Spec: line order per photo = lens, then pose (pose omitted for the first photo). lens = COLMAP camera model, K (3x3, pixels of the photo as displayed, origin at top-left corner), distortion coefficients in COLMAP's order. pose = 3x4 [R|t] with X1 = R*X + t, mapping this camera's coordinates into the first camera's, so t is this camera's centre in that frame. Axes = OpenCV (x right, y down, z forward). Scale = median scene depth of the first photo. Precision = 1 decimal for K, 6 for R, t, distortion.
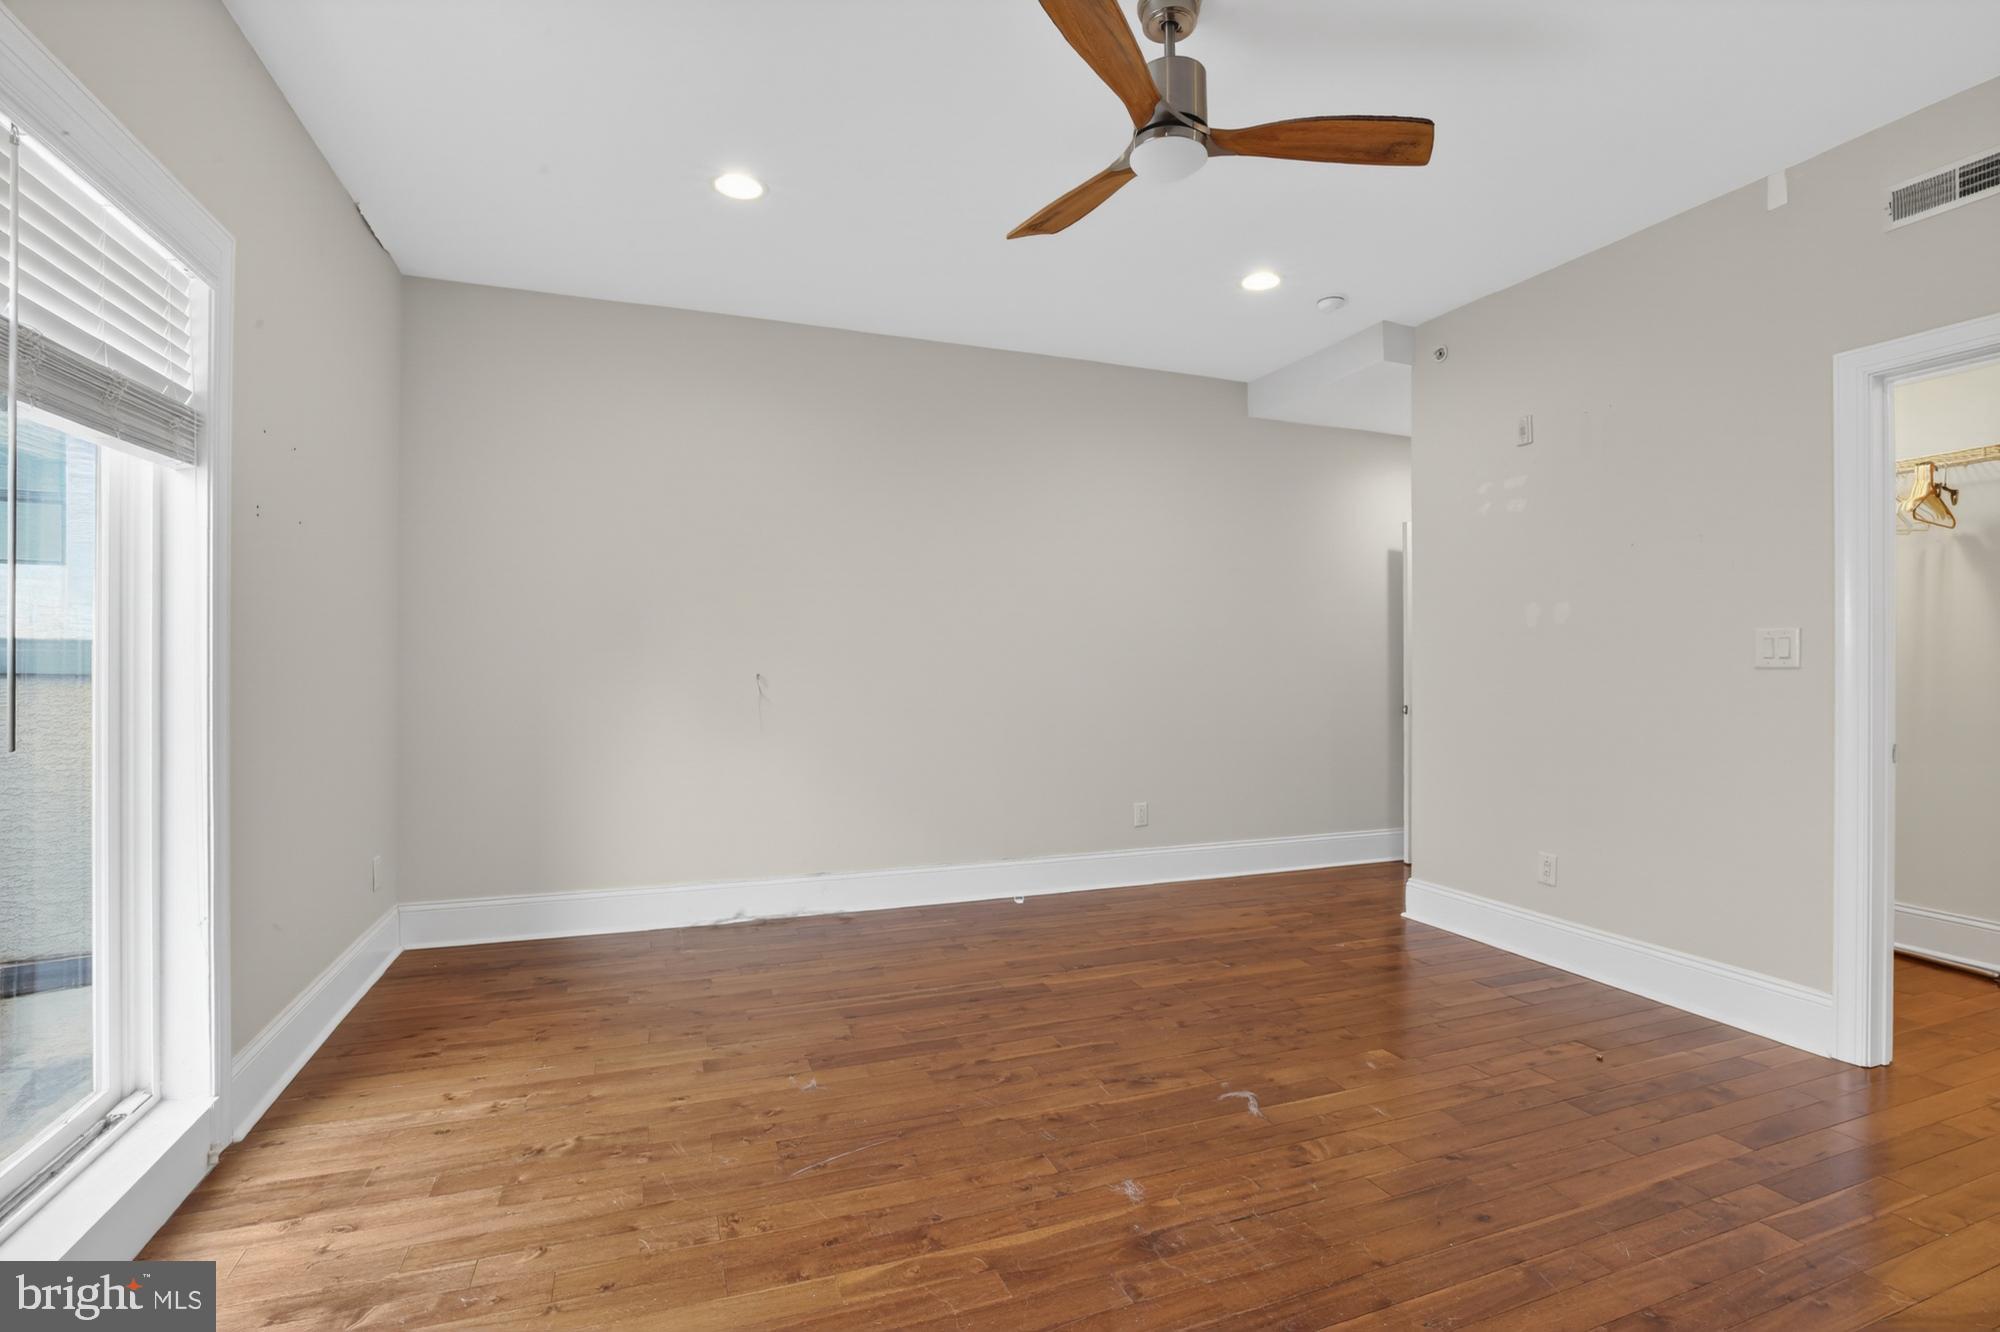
lens RADIAL K [[930.2, 0, 1000.6], [0, 930.2, 659.9], [0, 0, 1]] dist [-0.026853, 0.000599]
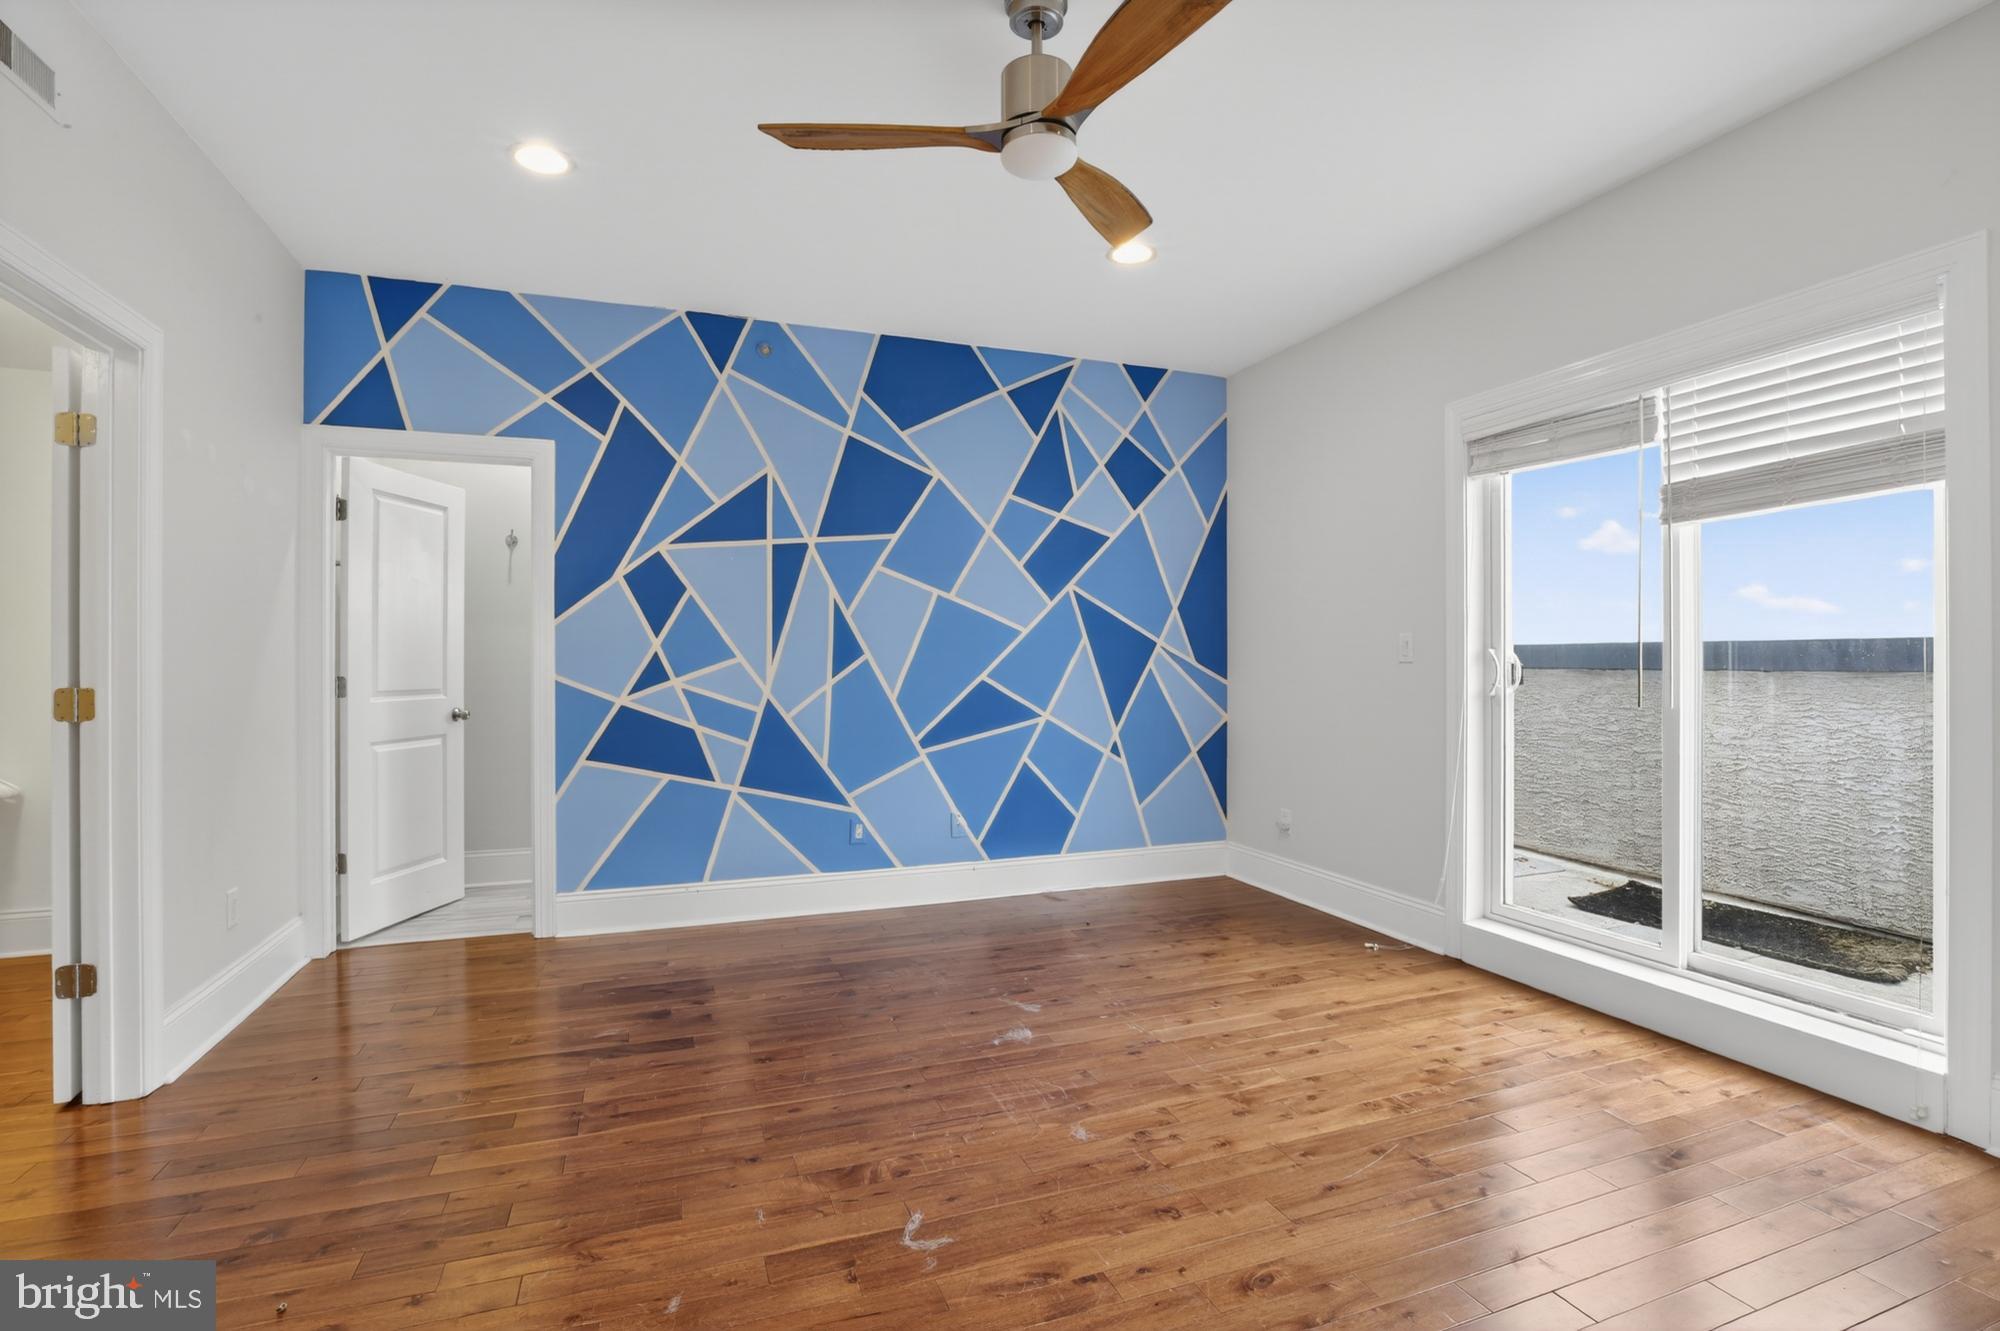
lens RADIAL K [[930.2, 0, 1000.6], [0, 930.2, 659.4], [0, 0, 1]] dist [-0.026853, 0.000599]
pose [[-0.999999, 0.000746, -0.000799, 0.215189], [0.000748, 0.999996, -0.002827, 0.004424], [0.000797, -0.002828, -0.999996, 1.917669]]
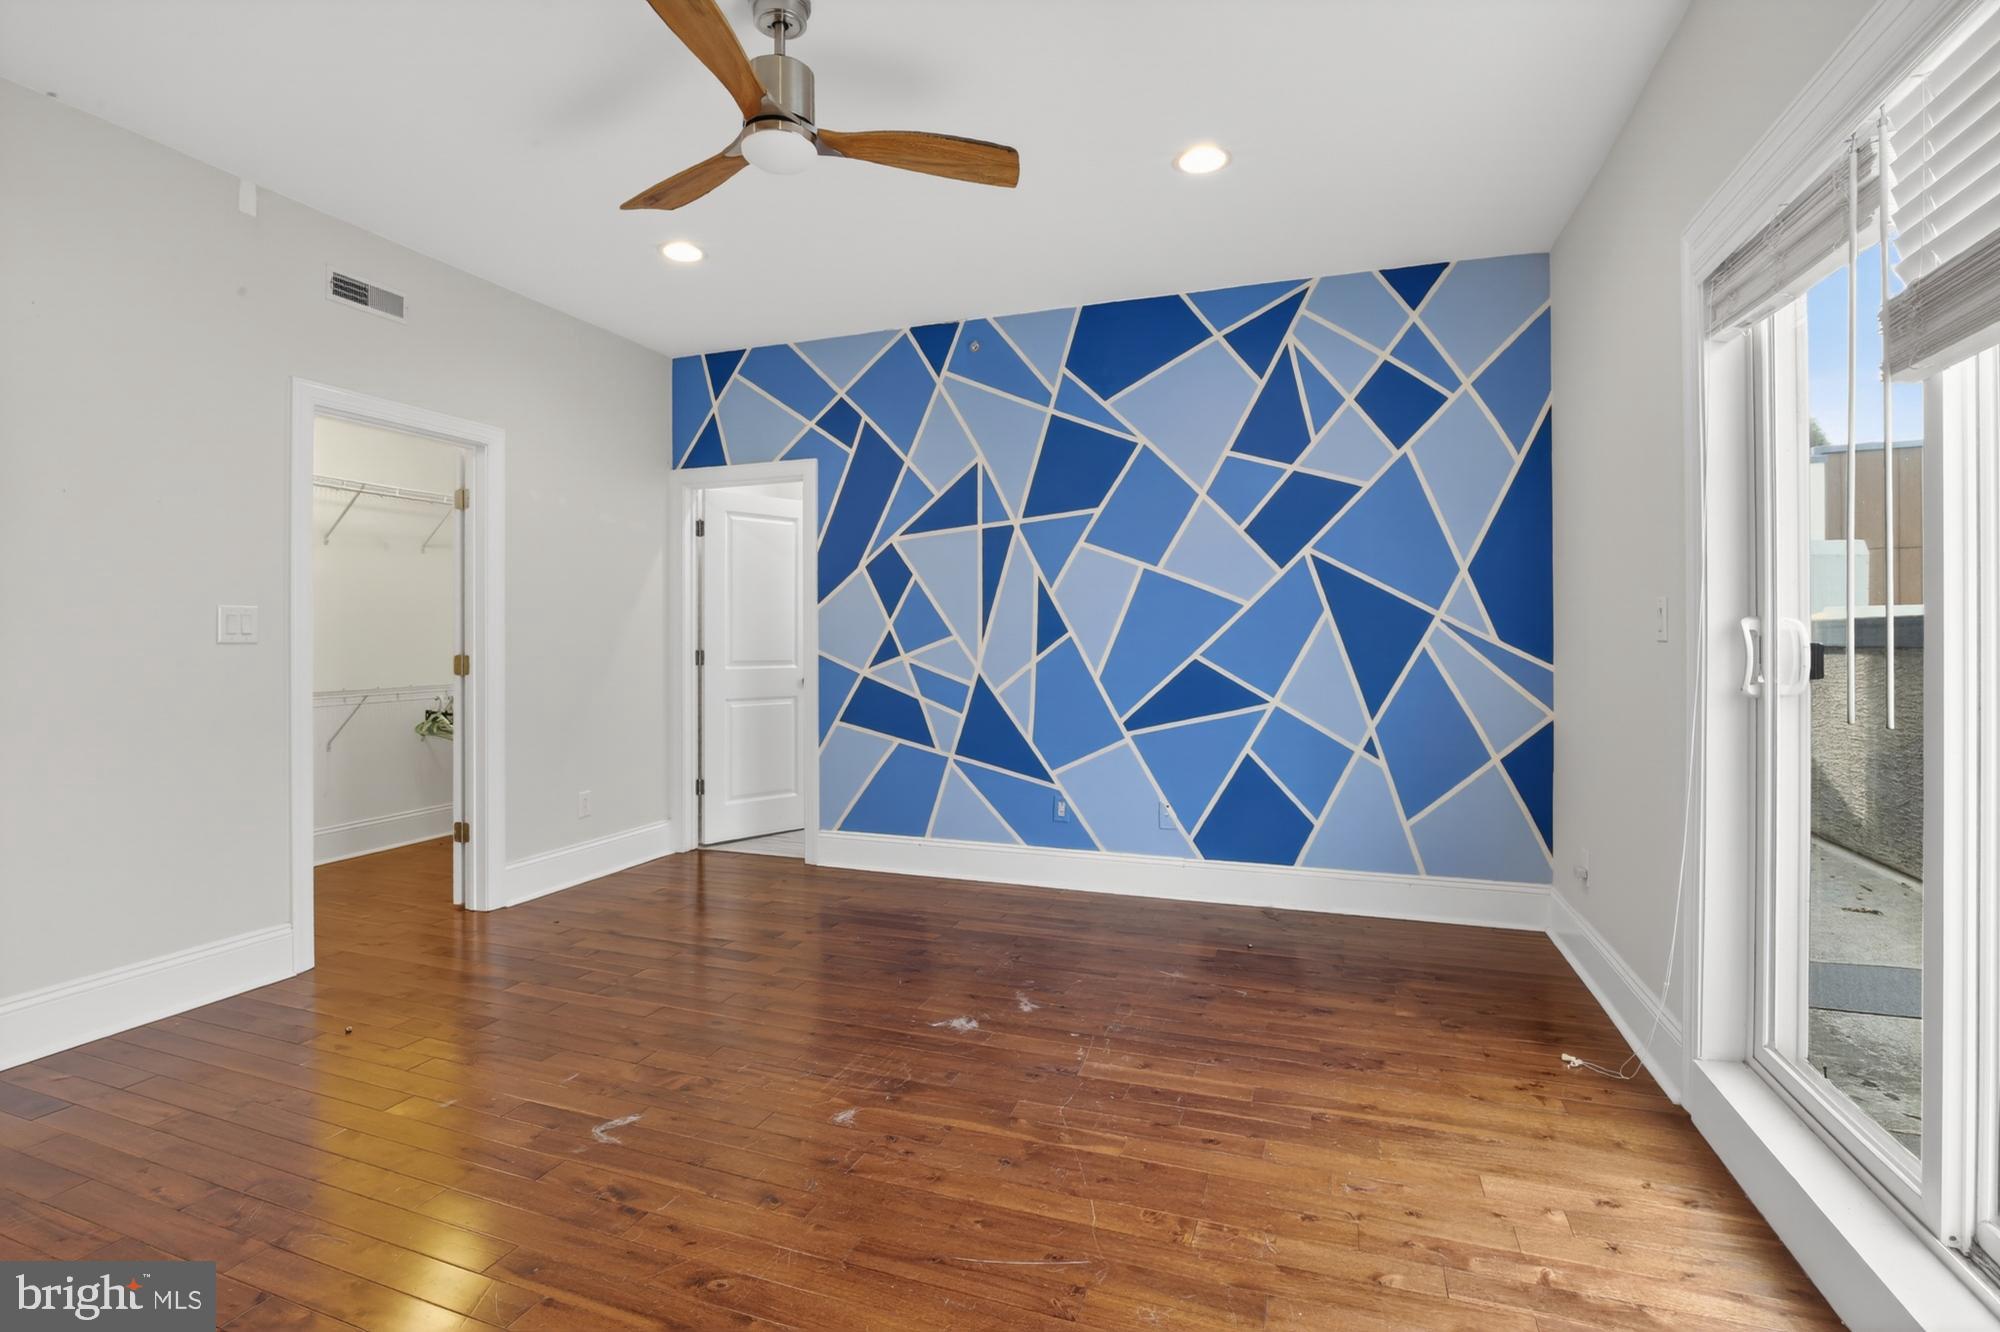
lens RADIAL K [[949.9, 0, 991.9], [0, 949.9, 636.6], [0, 0, 1]] dist [-0.026191, -0.000022]
pose [[-0.759015, 0.002223, 0.651070, -0.656922], [-0.000692, 0.999991, -0.004221, 0.006257], [-0.651073, -0.003655, -0.759006, 1.577448]]
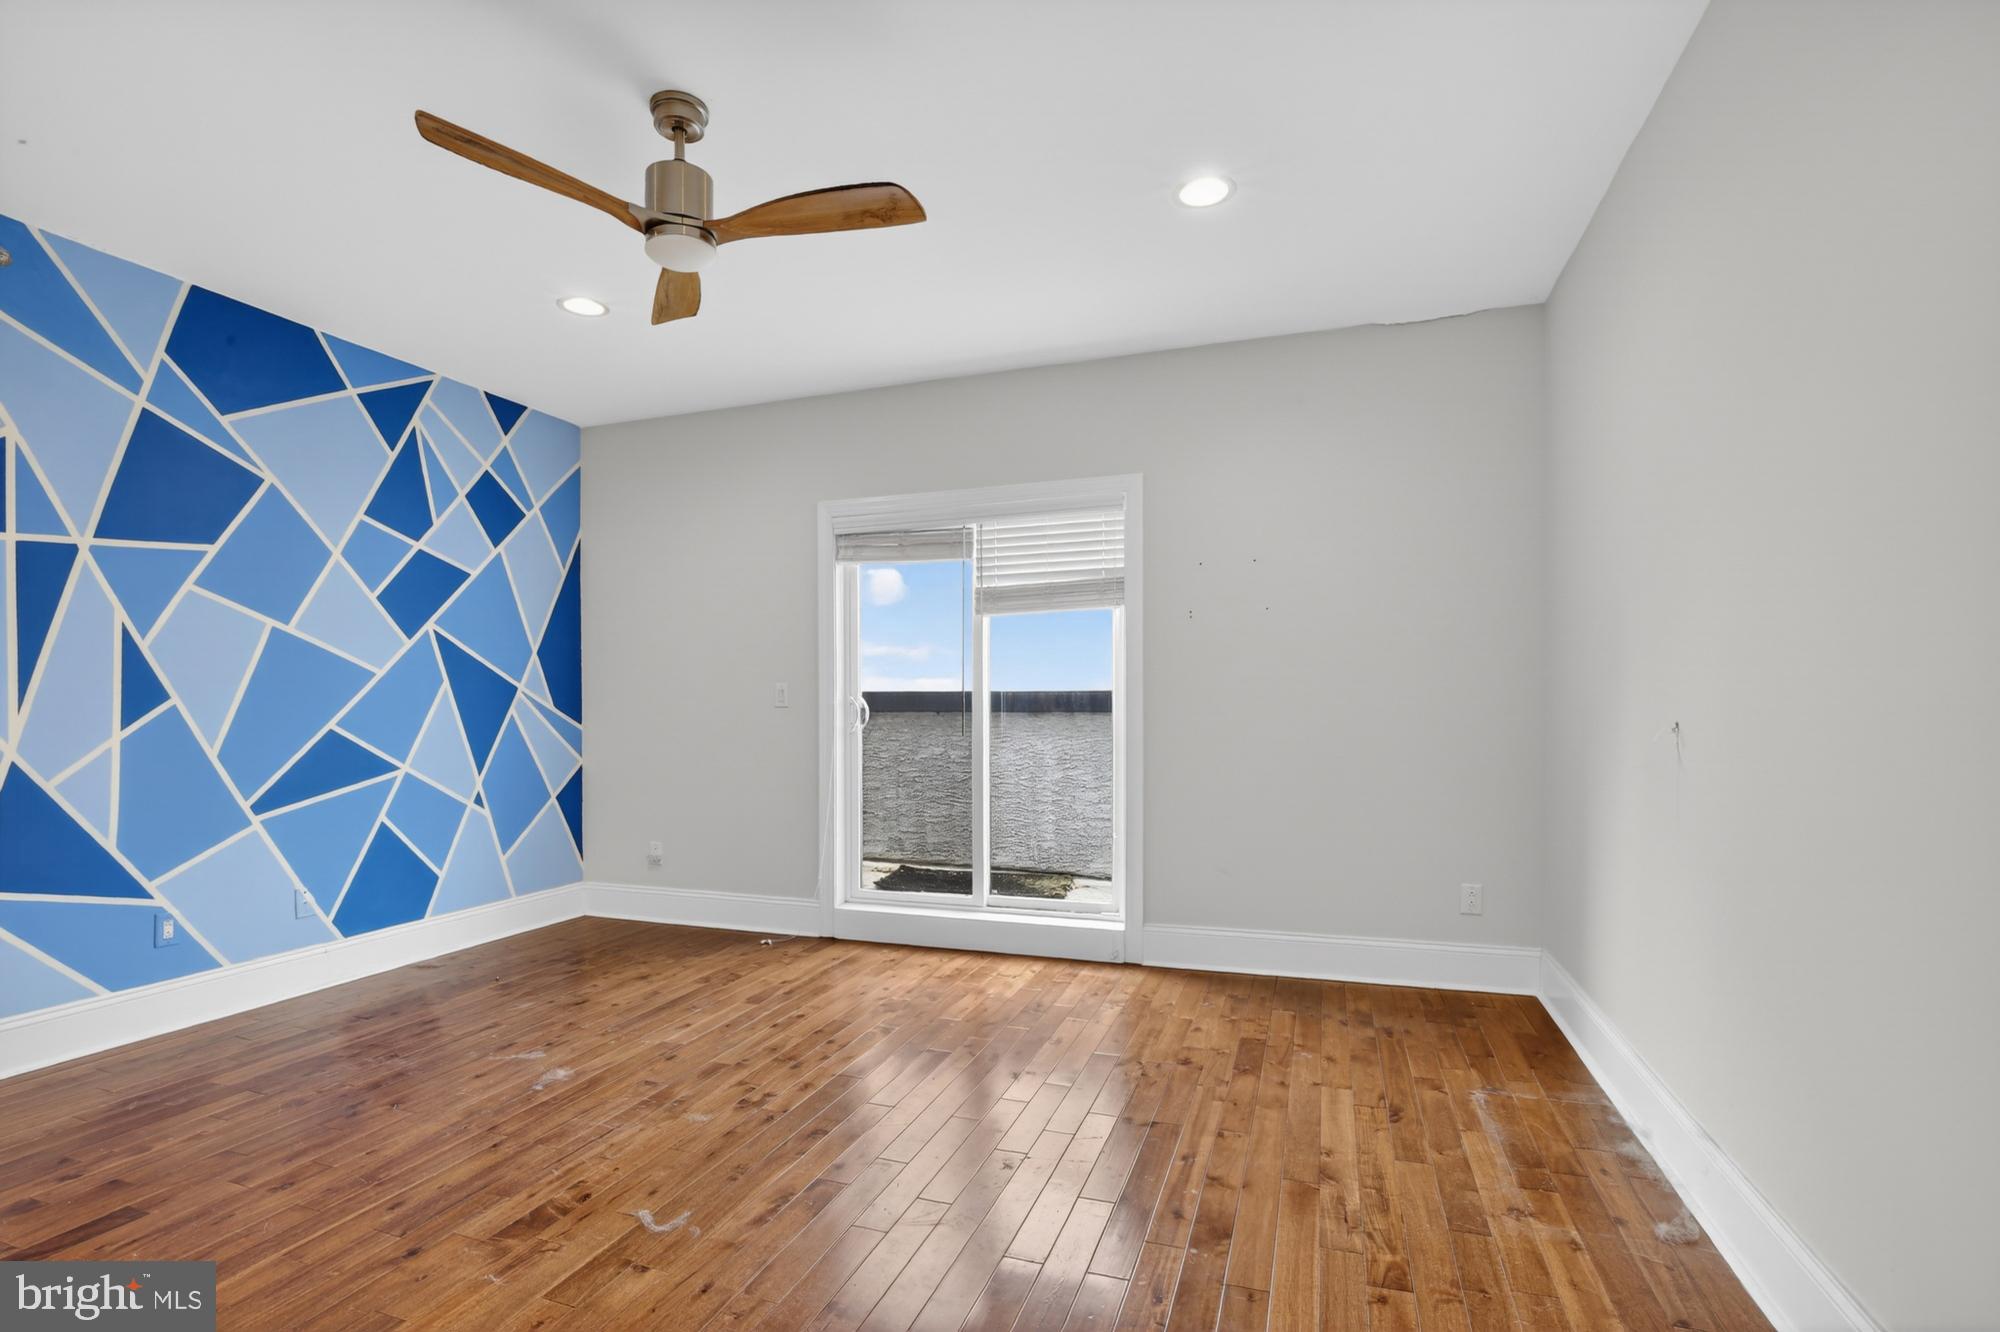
lens RADIAL K [[939.3, 0, 996.9], [0, 939.3, 726.2], [0, 0, 1]] dist [-0.024466, 0.000861]
pose [[-0.640508, 0.018207, -0.767736, 0.777607], [0.003160, 0.999773, 0.021073, 0.005841], [0.767945, 0.011072, -0.640420, 1.937524]]
